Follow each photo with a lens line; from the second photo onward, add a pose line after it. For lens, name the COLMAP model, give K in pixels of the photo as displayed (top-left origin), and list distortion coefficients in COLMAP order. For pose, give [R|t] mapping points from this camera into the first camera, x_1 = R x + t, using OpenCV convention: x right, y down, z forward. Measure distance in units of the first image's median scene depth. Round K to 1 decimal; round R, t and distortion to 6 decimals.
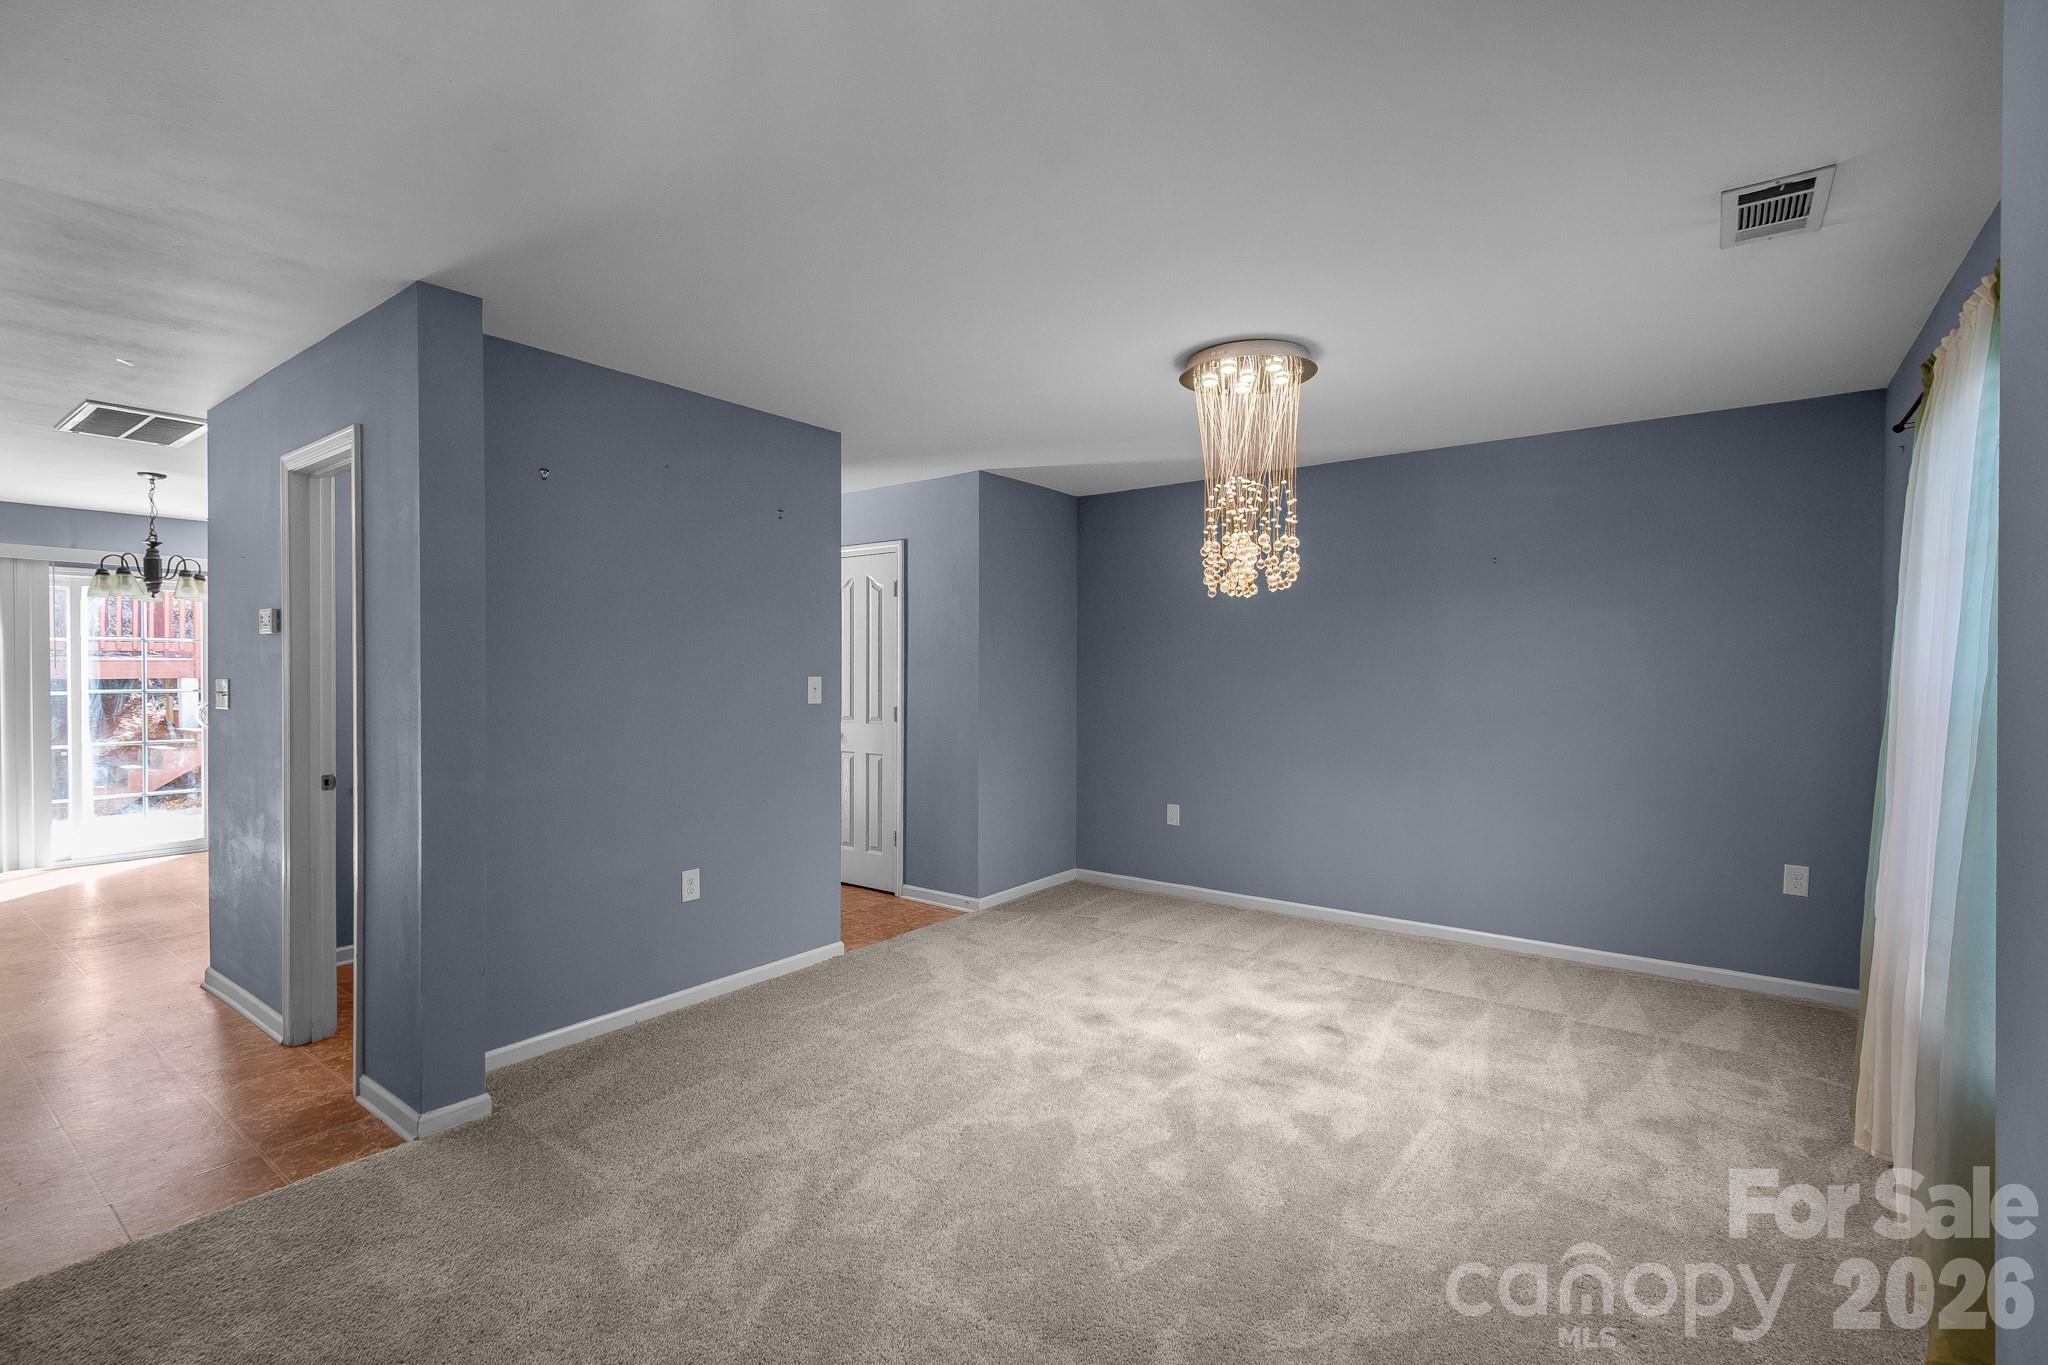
lens RADIAL K [[912.6, 0, 1015.1], [0, 912.6, 679.3], [0, 0, 1]] dist [-0.001468, -0.000544]
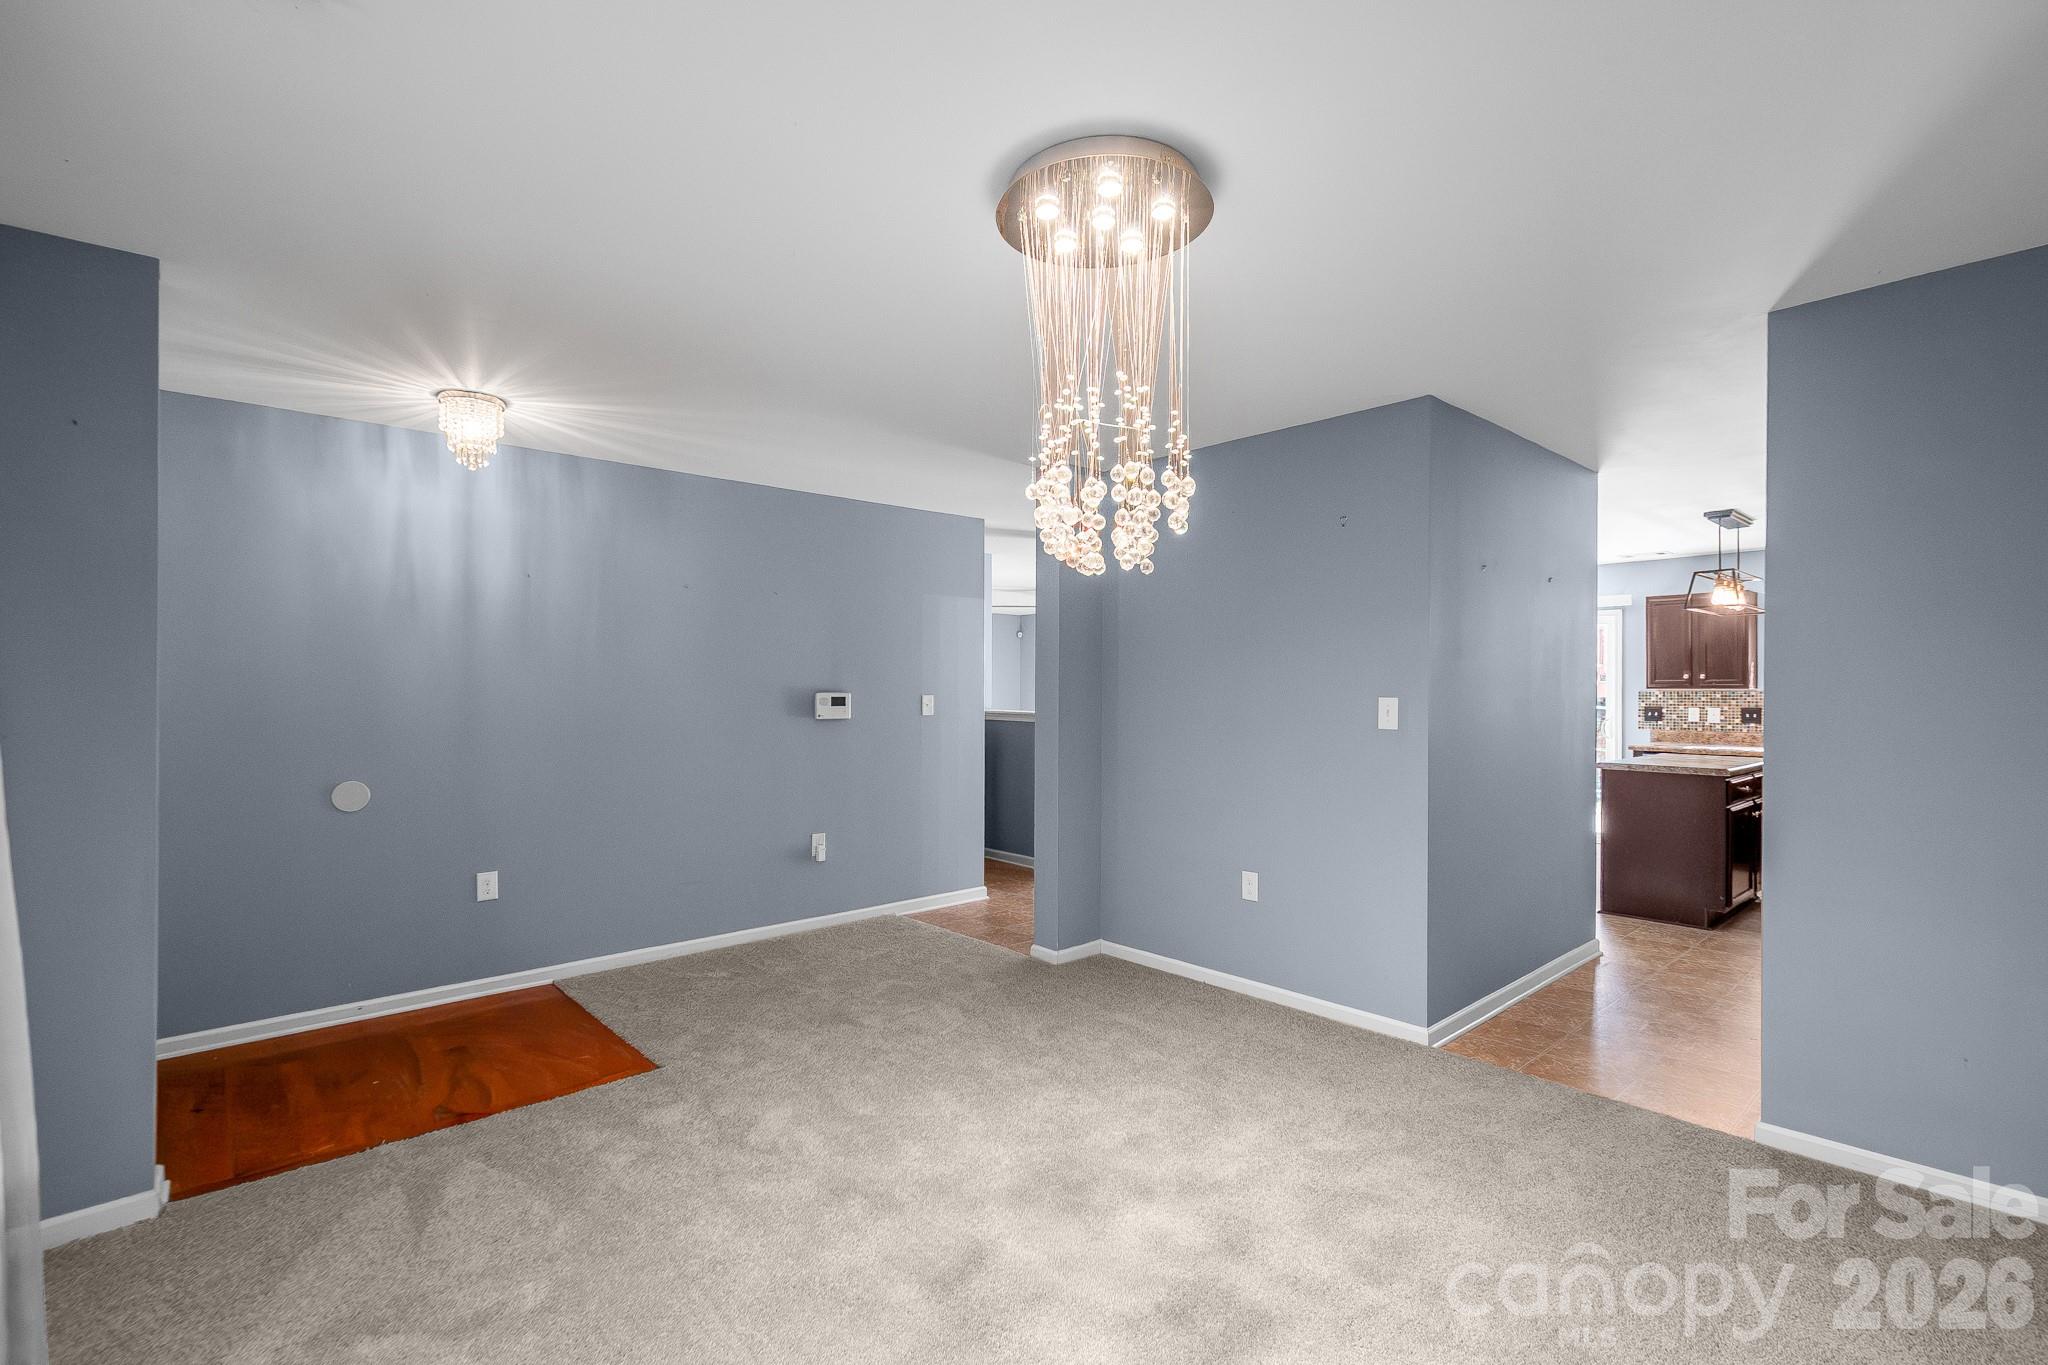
lens RADIAL K [[928.0, 0, 1024.0], [0, 928.0, 682.5], [0, 0, 1]] dist [0.000090, -0.000118]
pose [[-0.222209, -0.011504, -0.974931, 0.798284], [-0.008450, 0.999916, -0.009873, -0.006193], [0.974963, 0.006044, -0.222287, 0.981530]]
